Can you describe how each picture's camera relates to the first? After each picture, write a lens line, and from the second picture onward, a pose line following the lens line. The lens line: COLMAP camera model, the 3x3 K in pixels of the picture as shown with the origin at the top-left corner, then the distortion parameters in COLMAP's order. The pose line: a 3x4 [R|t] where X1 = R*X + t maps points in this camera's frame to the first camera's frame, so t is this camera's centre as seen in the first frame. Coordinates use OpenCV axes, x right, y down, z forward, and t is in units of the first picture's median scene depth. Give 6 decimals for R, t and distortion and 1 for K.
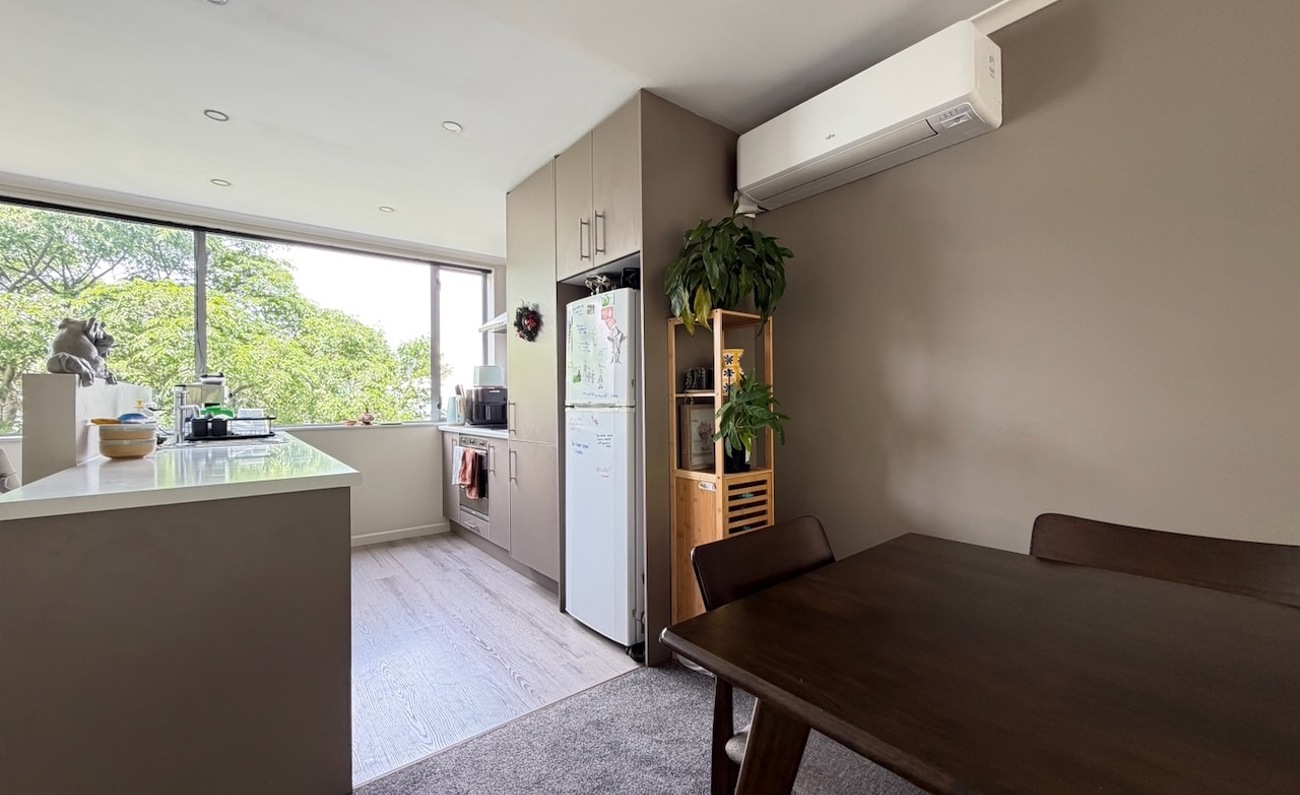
lens RADIAL K [[504.9, 0, 648.6], [0, 504.9, 390.6], [0, 0, 1]] dist [-0.000325, -0.000372]
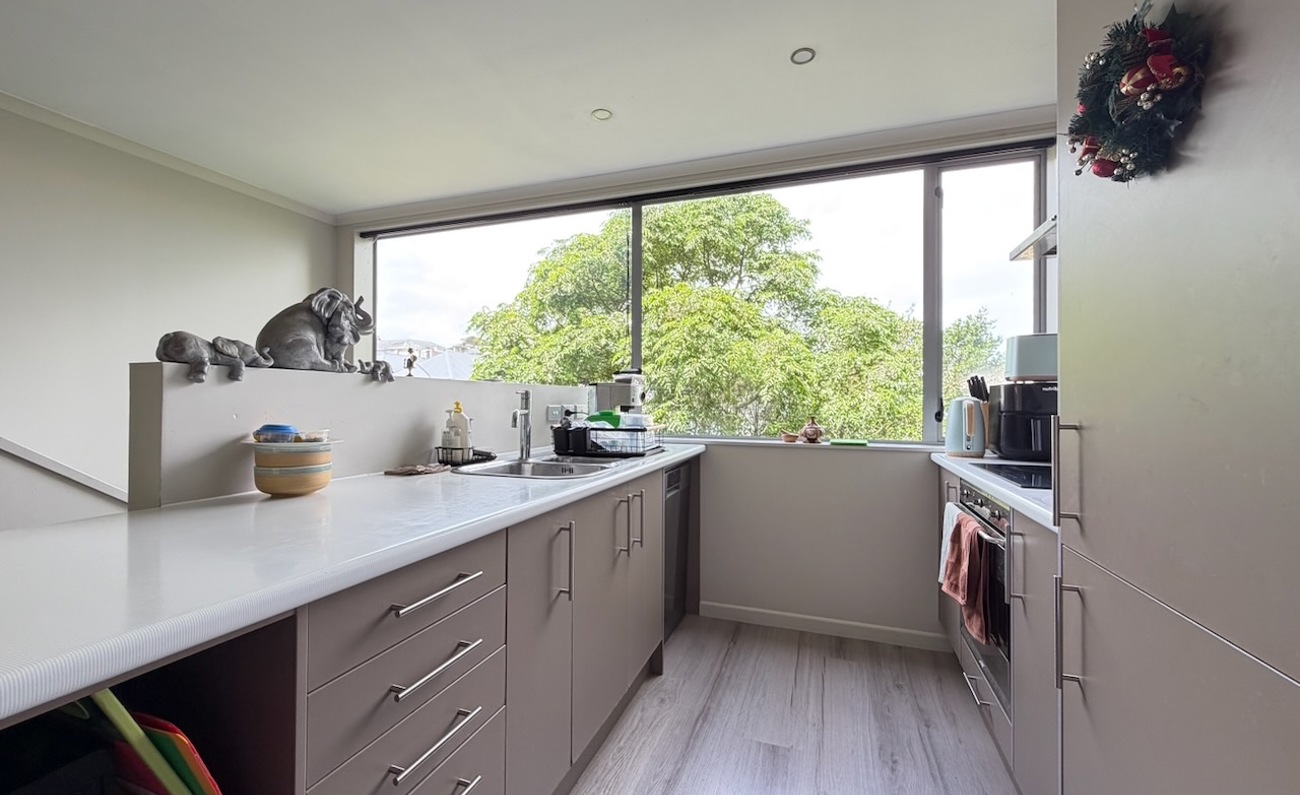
lens RADIAL K [[524.6, 0, 648.6], [0, 524.6, 402.3], [0, 0, 1]] dist [-0.000254, 0.000669]
pose [[0.530834, 0.011651, -0.847396, -0.106782], [0.005731, 0.999833, 0.017337, 0.003849], [0.847457, -0.014059, 0.530678, 0.474788]]
